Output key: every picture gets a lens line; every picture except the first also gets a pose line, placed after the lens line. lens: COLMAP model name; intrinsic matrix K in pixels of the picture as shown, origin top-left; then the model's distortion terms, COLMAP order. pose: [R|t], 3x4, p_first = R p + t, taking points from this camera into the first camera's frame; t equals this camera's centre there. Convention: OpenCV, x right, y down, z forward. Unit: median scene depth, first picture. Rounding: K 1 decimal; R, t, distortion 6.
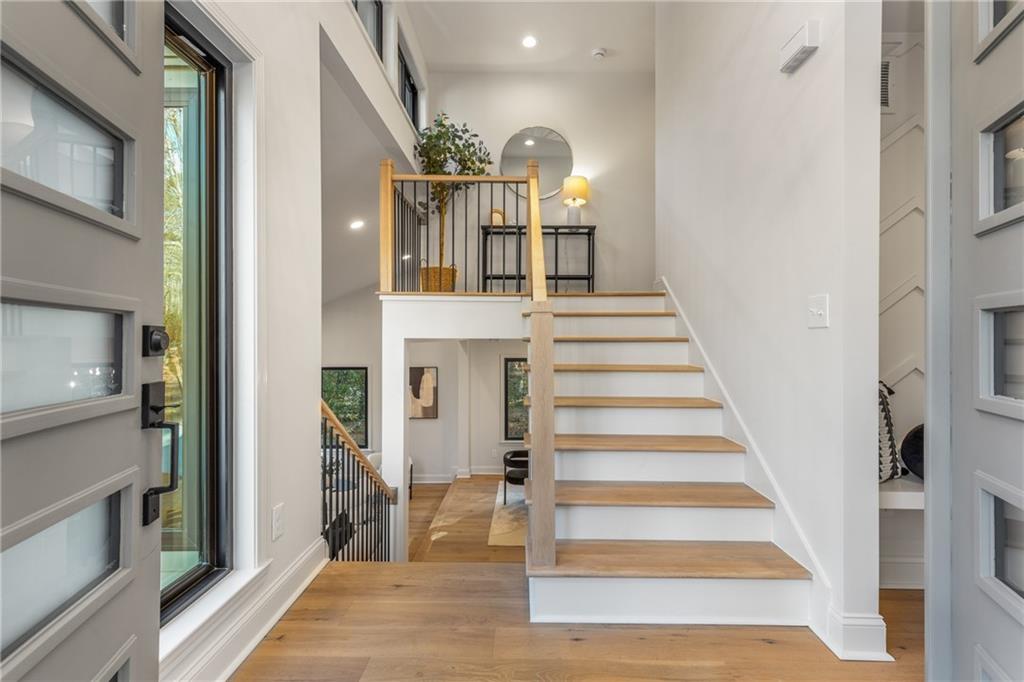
lens RADIAL K [[459.9, 0, 514.7], [0, 459.9, 336.9], [0, 0, 1]] dist [0.015529, -0.003811]
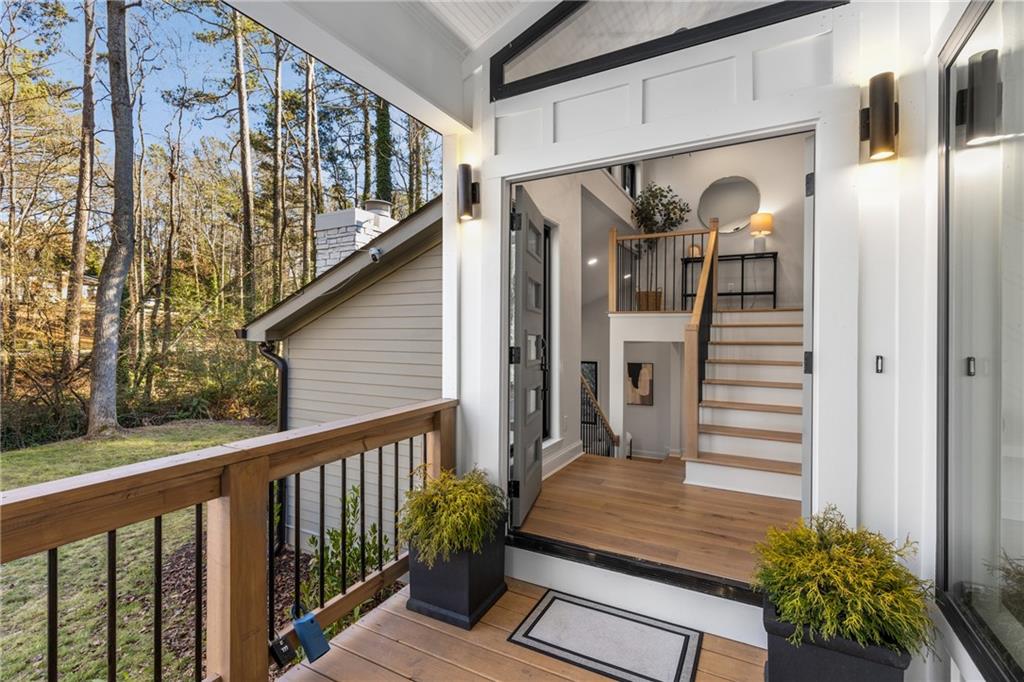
lens RADIAL K [[459.9, 0, 511.3], [0, 459.9, 339.3], [0, 0, 1]] dist [0.015529, -0.003811]
pose [[0.885217, 0.004226, -0.465159, 0.126254], [-0.001152, 0.999976, 0.006892, -0.011642], [0.465177, -0.005565, 0.885200, -0.475135]]
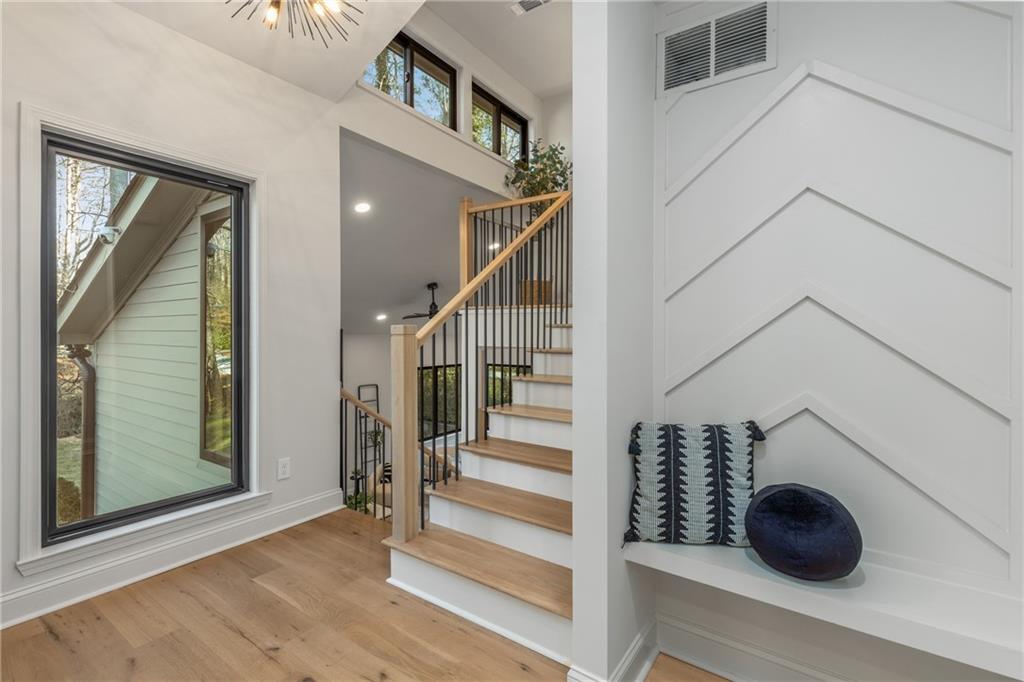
lens RADIAL K [[459.9, 0, 514.4], [0, 459.9, 337.6], [0, 0, 1]] dist [0.015529, -0.003811]
pose [[0.826040, 0.004044, -0.563596, 0.428378], [-0.000087, 0.999975, 0.007049, -0.022784], [0.563611, -0.005774, 0.826020, 0.067601]]
